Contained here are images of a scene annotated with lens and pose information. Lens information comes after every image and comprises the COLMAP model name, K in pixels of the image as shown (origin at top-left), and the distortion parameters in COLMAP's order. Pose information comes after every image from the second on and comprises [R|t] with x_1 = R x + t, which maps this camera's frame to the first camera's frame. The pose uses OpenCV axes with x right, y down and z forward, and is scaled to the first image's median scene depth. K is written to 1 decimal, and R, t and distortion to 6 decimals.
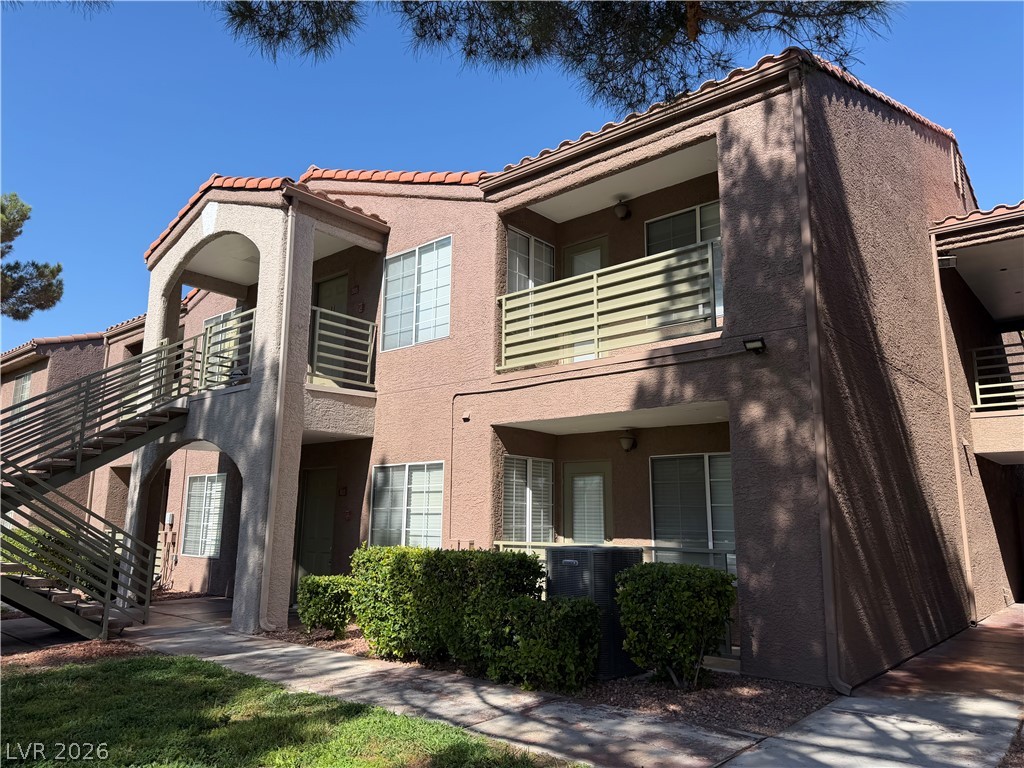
lens RADIAL K [[716.7, 0, 512.0], [0, 716.7, 384.0], [0, 0, 1]] dist [0.056802, -0.070633]
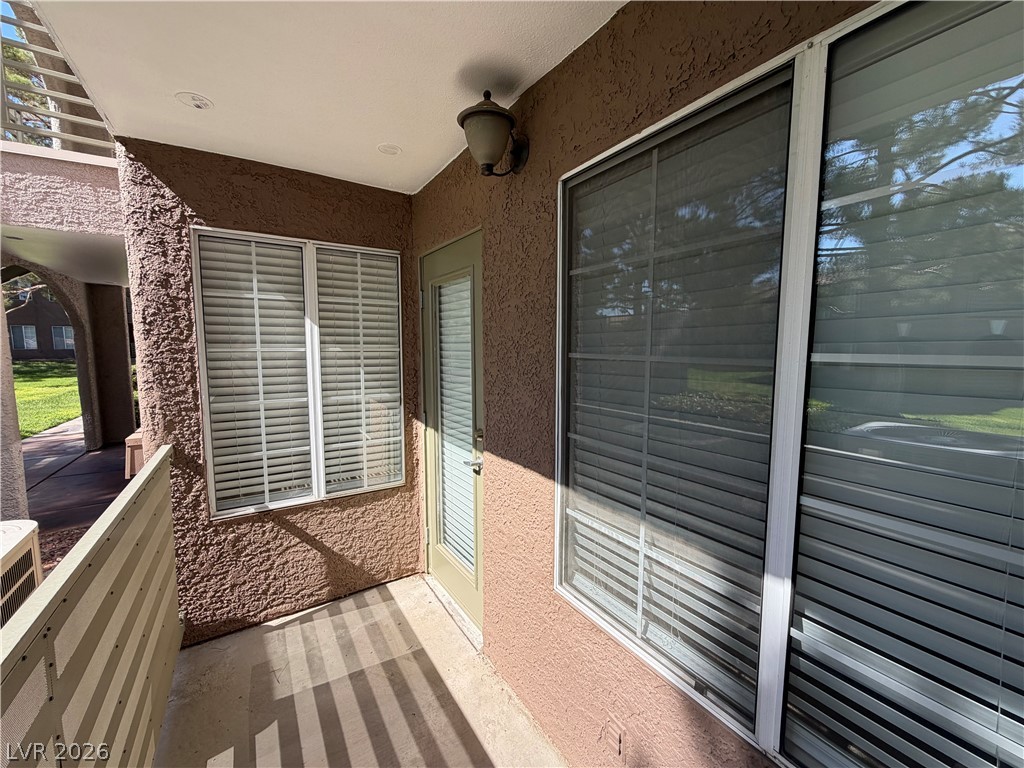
lens RADIAL K [[408.3, 0, 512.6], [0, 408.3, 385.8], [0, 0, 1]] dist [0.000519, 0.000071]
pose [[0.953991, 0.018054, -0.299293, 0.219190], [0.065843, 0.961206, 0.267857, 0.131858], [0.292518, -0.275240, 0.915793, 0.817804]]
